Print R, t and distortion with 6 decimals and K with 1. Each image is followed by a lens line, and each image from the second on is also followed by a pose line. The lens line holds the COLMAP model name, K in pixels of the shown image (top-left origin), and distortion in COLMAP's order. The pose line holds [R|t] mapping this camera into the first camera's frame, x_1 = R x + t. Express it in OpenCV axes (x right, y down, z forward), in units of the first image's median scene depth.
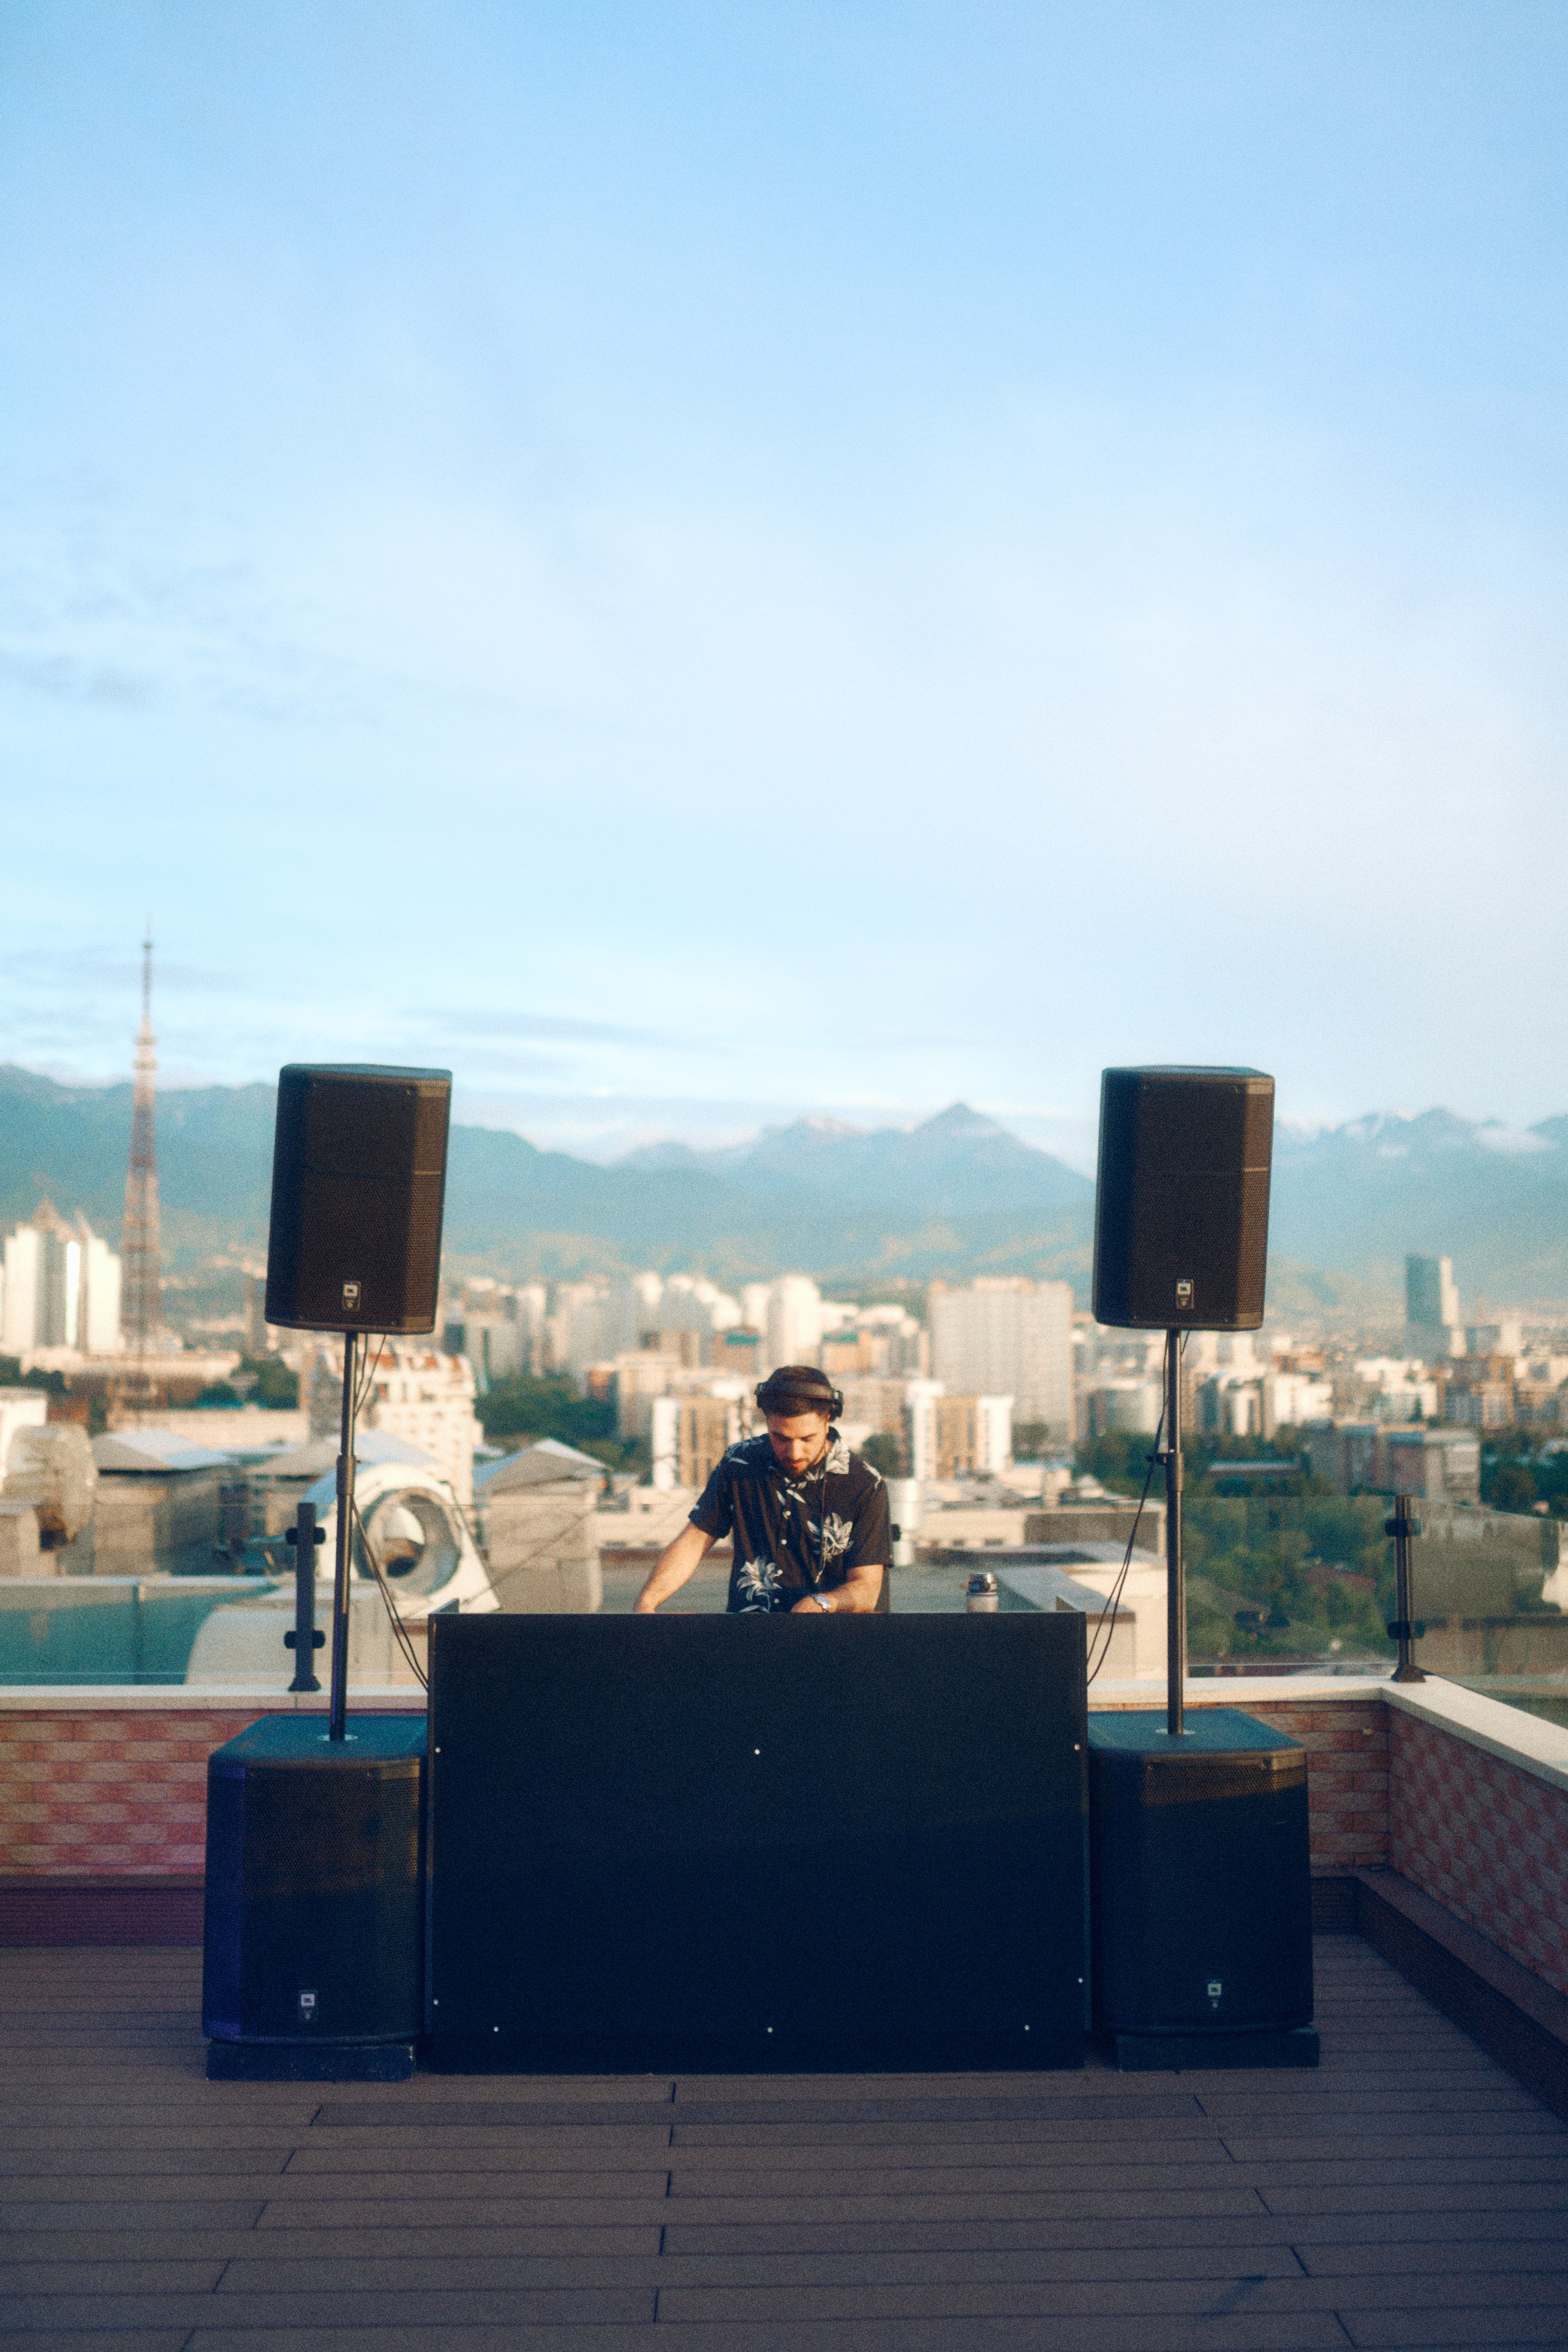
lens RADIAL K [[2214.0, 0, 749.1], [0, 2214.0, 1176.7], [0, 0, 1]] dist [-0.077866, 0.093608]
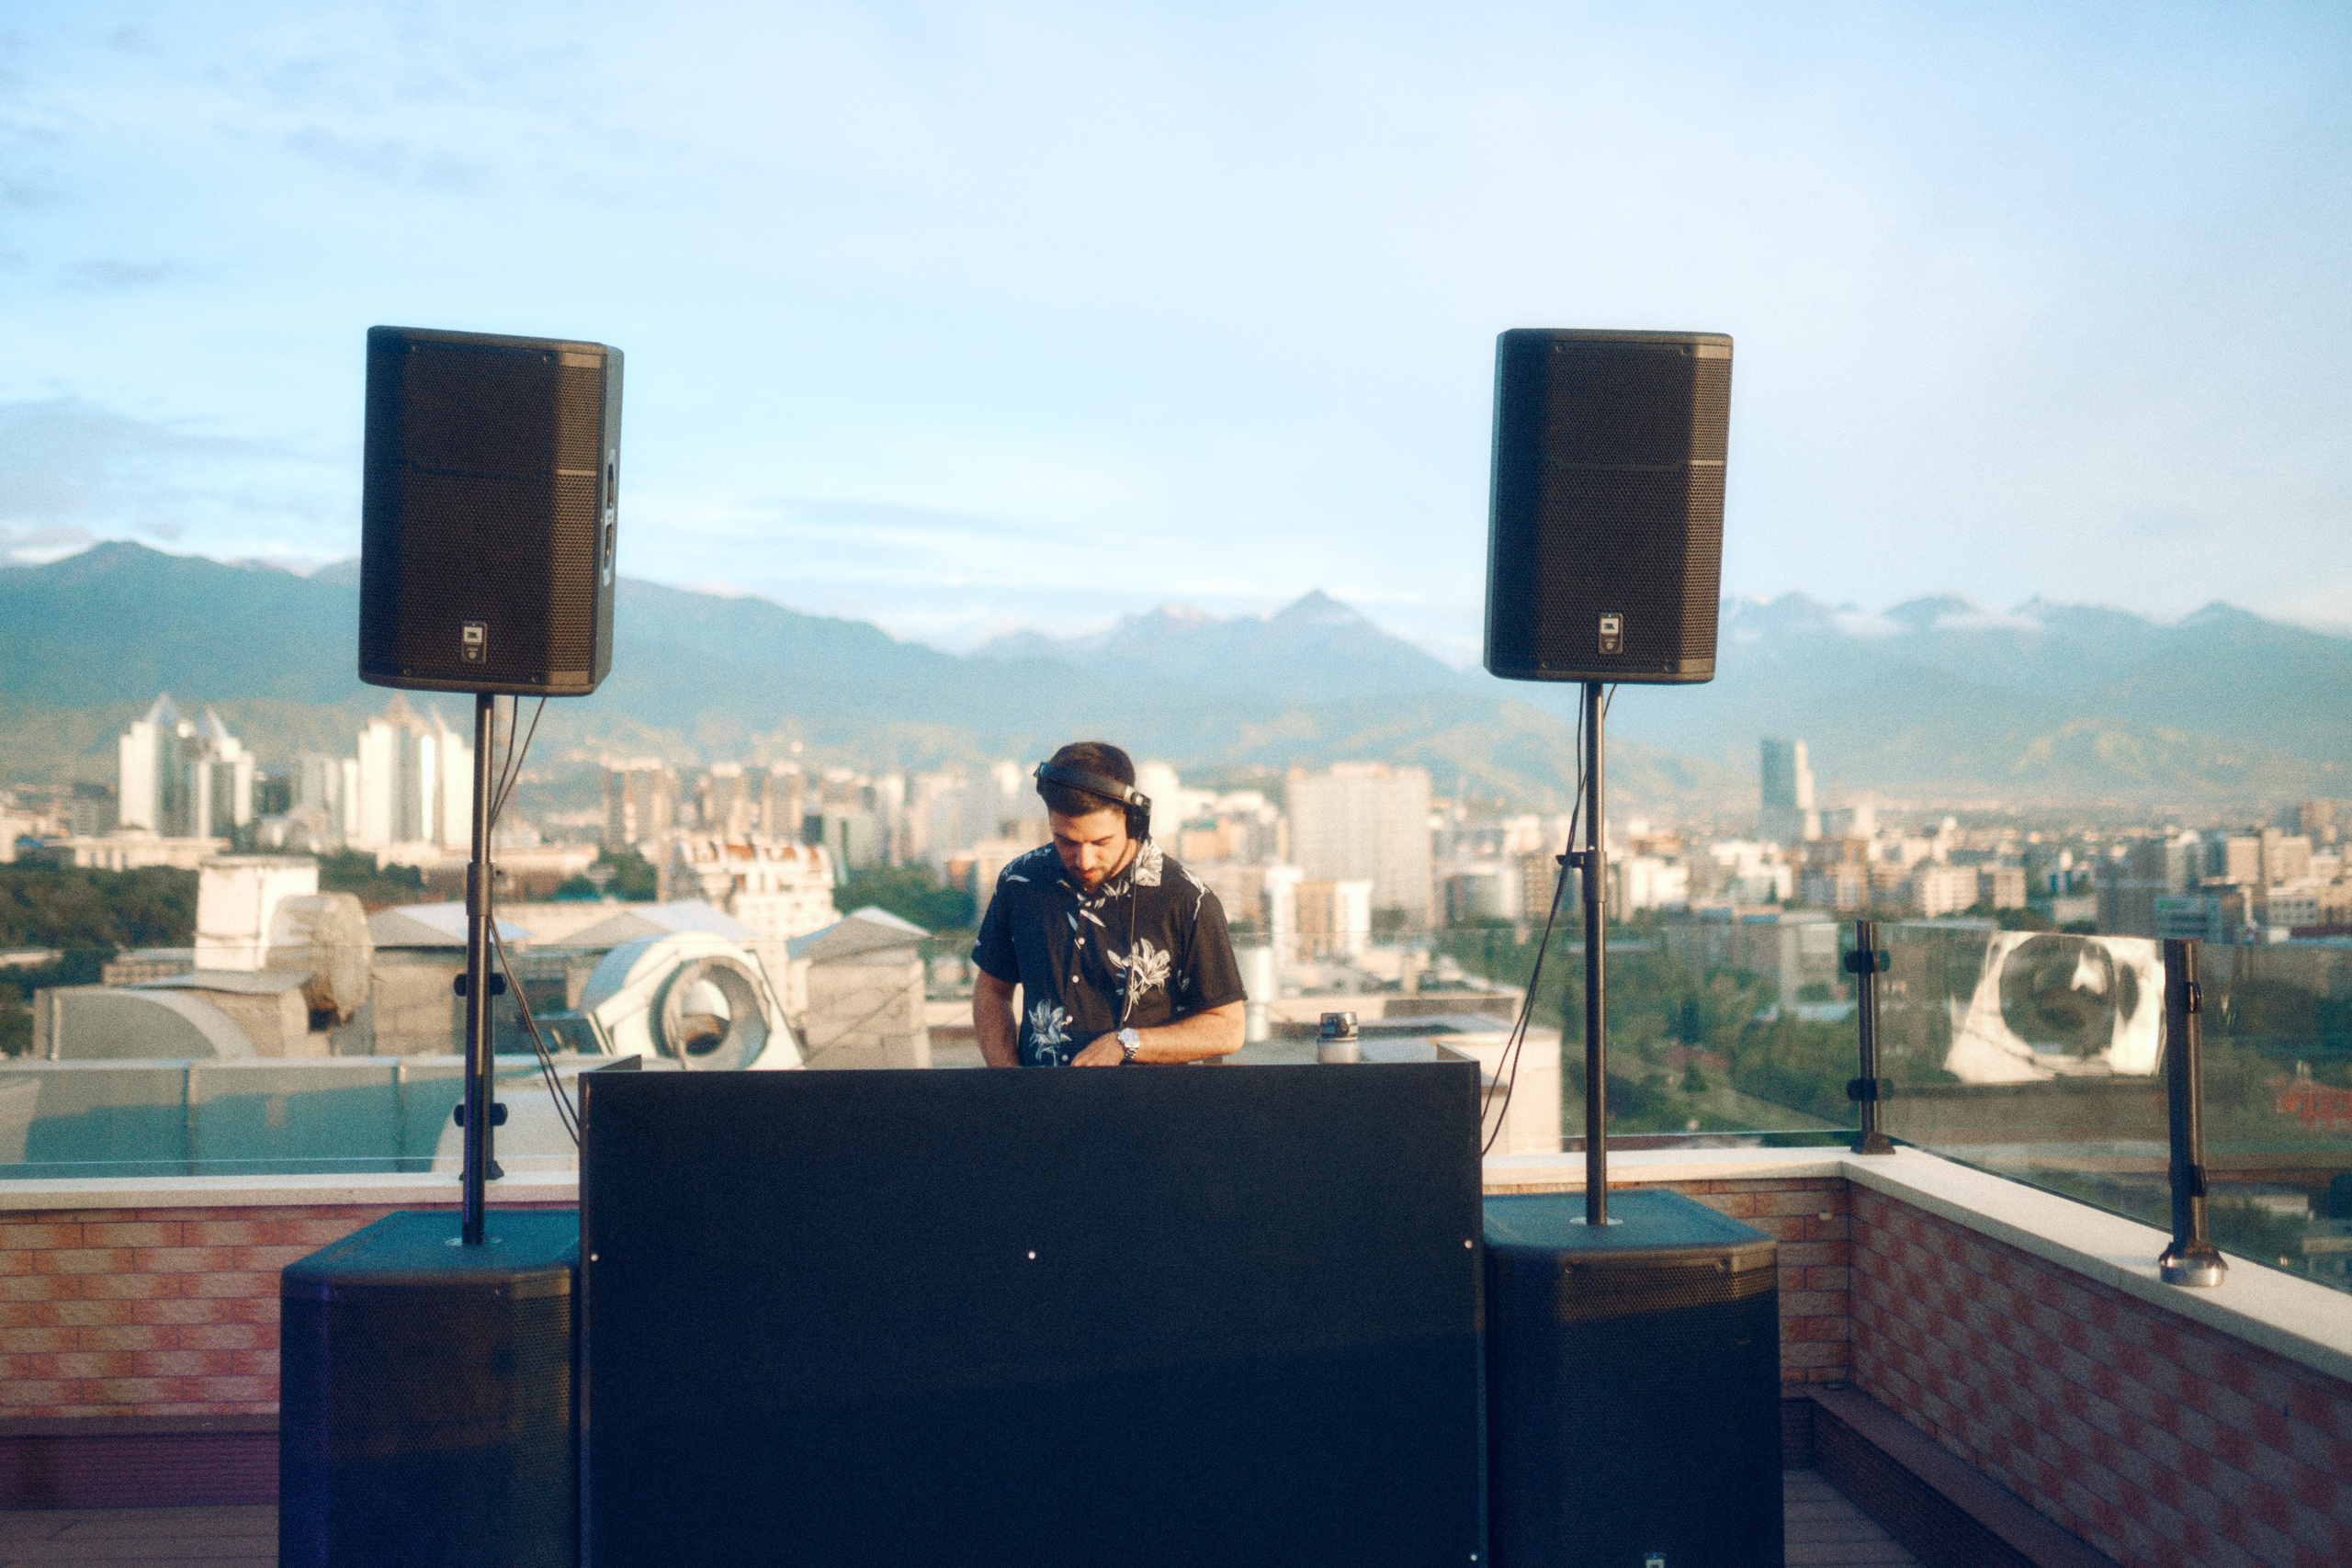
lens RADIAL K [[2213.7, 0, 1143.2], [0, 2213.7, 787.0], [0, 0, 1]] dist [-0.077866, 0.093608]
pose [[0.999834, -0.008817, 0.015963, 0.025040], [0.007927, 0.998457, 0.054971, 0.053929], [-0.016423, -0.054835, 0.998360, 0.226519]]
